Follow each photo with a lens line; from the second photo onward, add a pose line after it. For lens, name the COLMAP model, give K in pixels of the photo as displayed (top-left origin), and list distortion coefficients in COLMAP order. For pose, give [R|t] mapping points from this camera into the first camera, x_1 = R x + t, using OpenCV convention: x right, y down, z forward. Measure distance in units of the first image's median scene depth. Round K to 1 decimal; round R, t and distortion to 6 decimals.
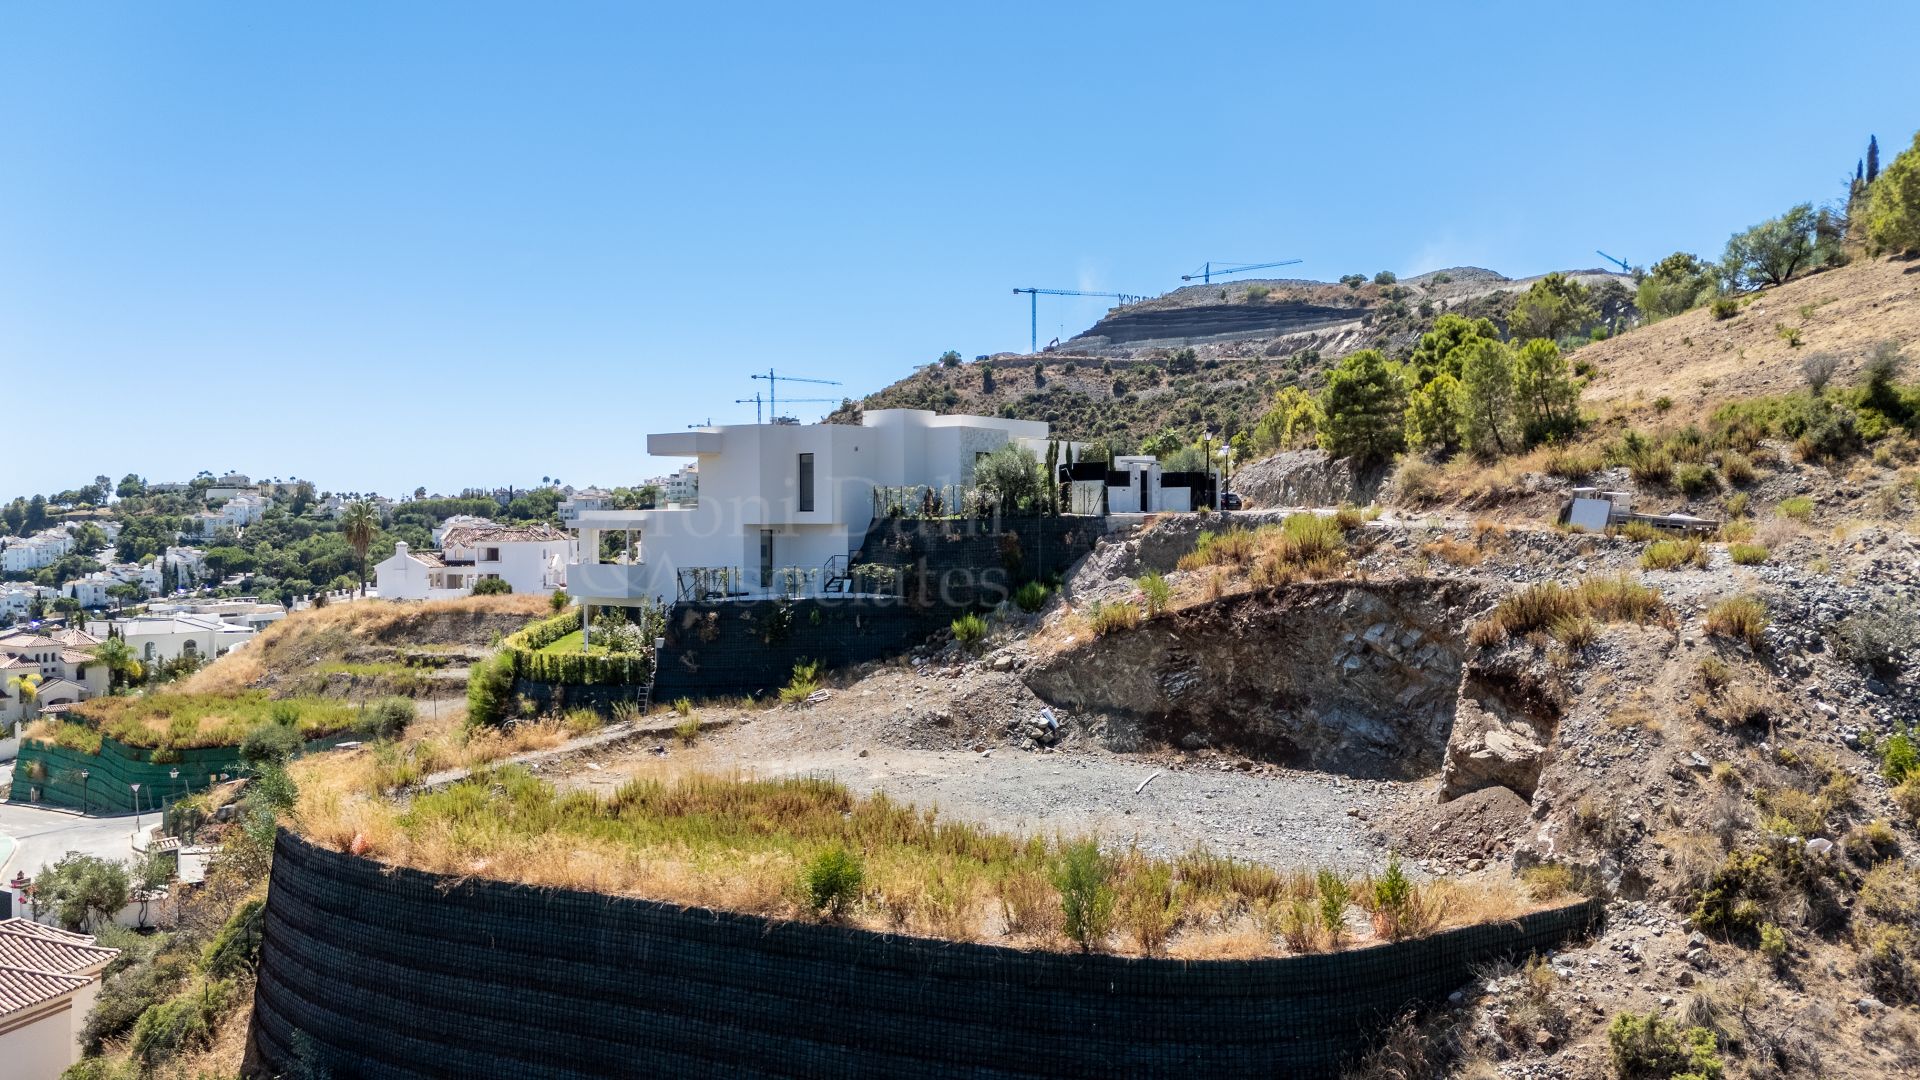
lens RADIAL K [[1416.7, 0, 960.0], [0, 1416.7, 540.0], [0, 0, 1]] dist [0.111789, -0.144324]
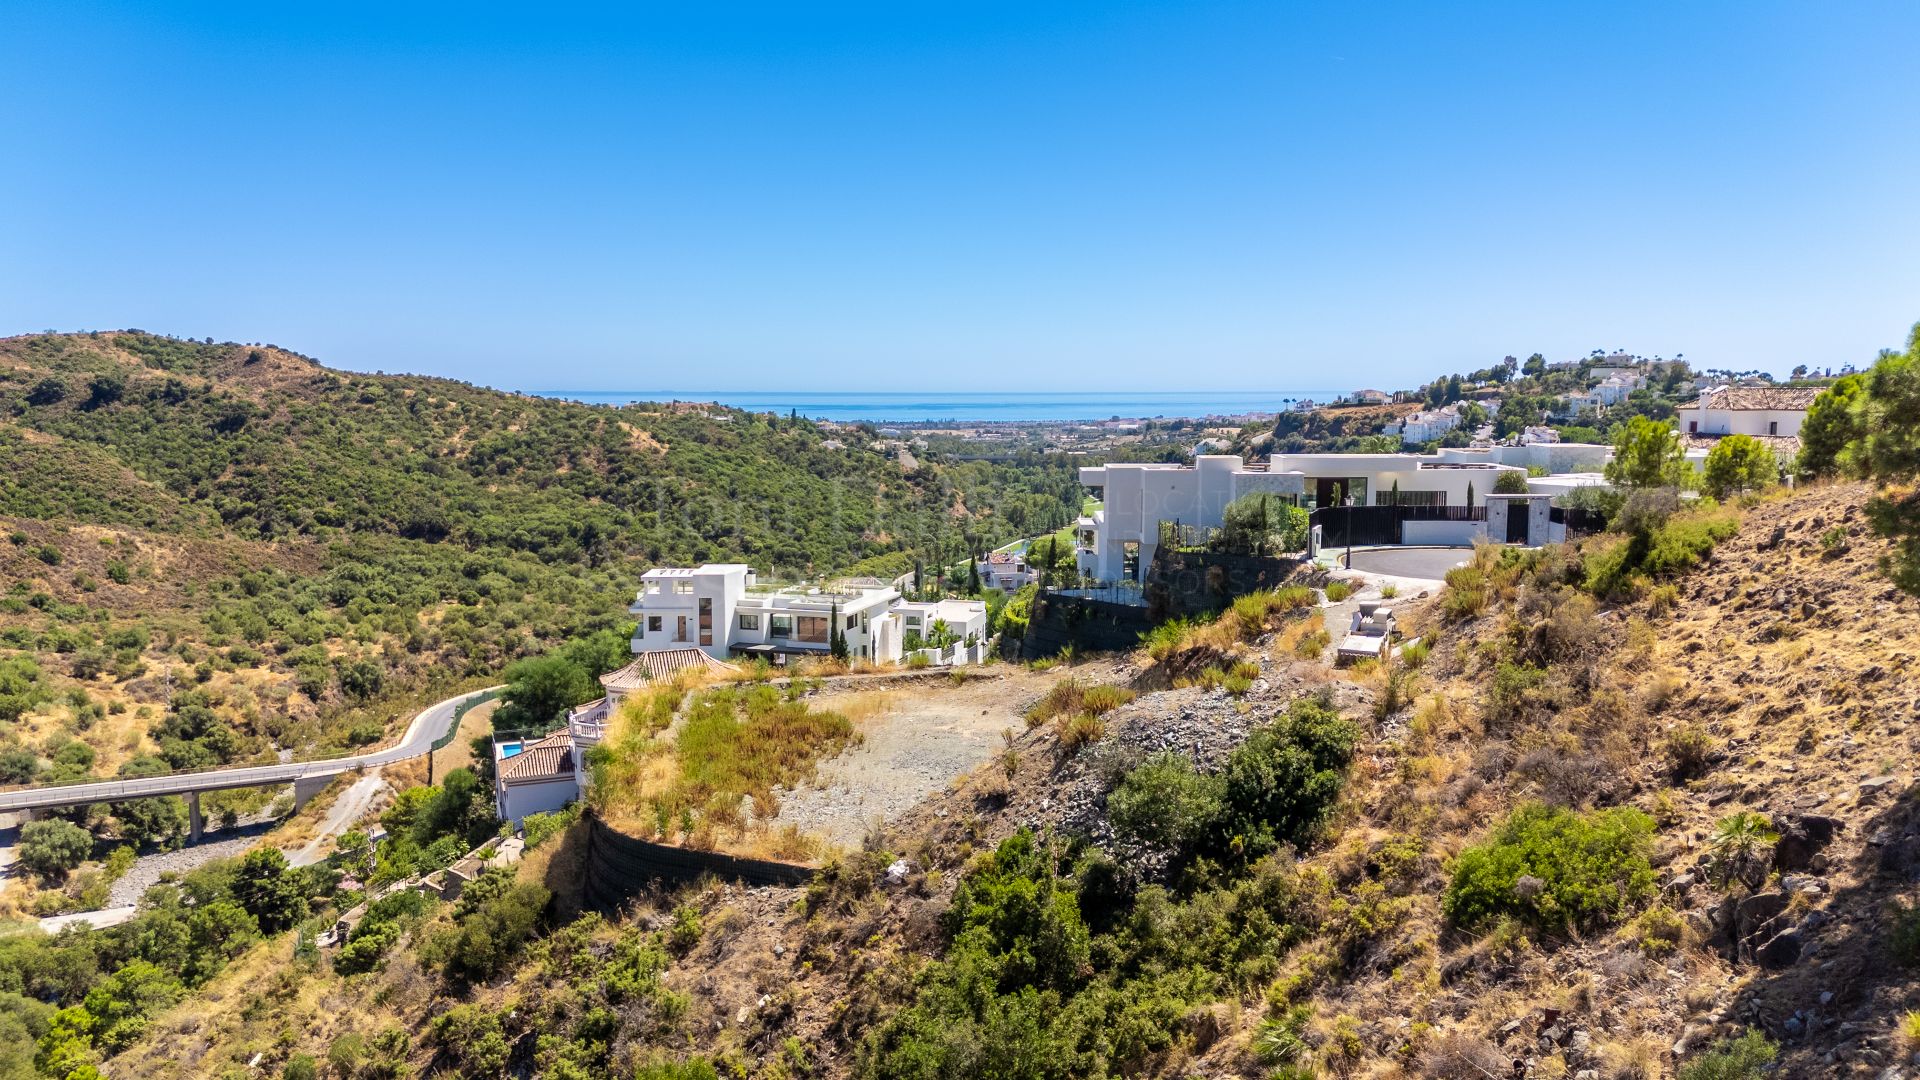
lens RADIAL K [[1400.7, 0, 957.4], [0, 1400.7, 542.4], [0, 0, 1]] dist [0.122328, -0.179590]
pose [[0.583899, 0.092961, -0.806486, 0.954390], [-0.014138, 0.994436, 0.104390, -0.162338], [0.811703, -0.049551, 0.581965, 0.087948]]
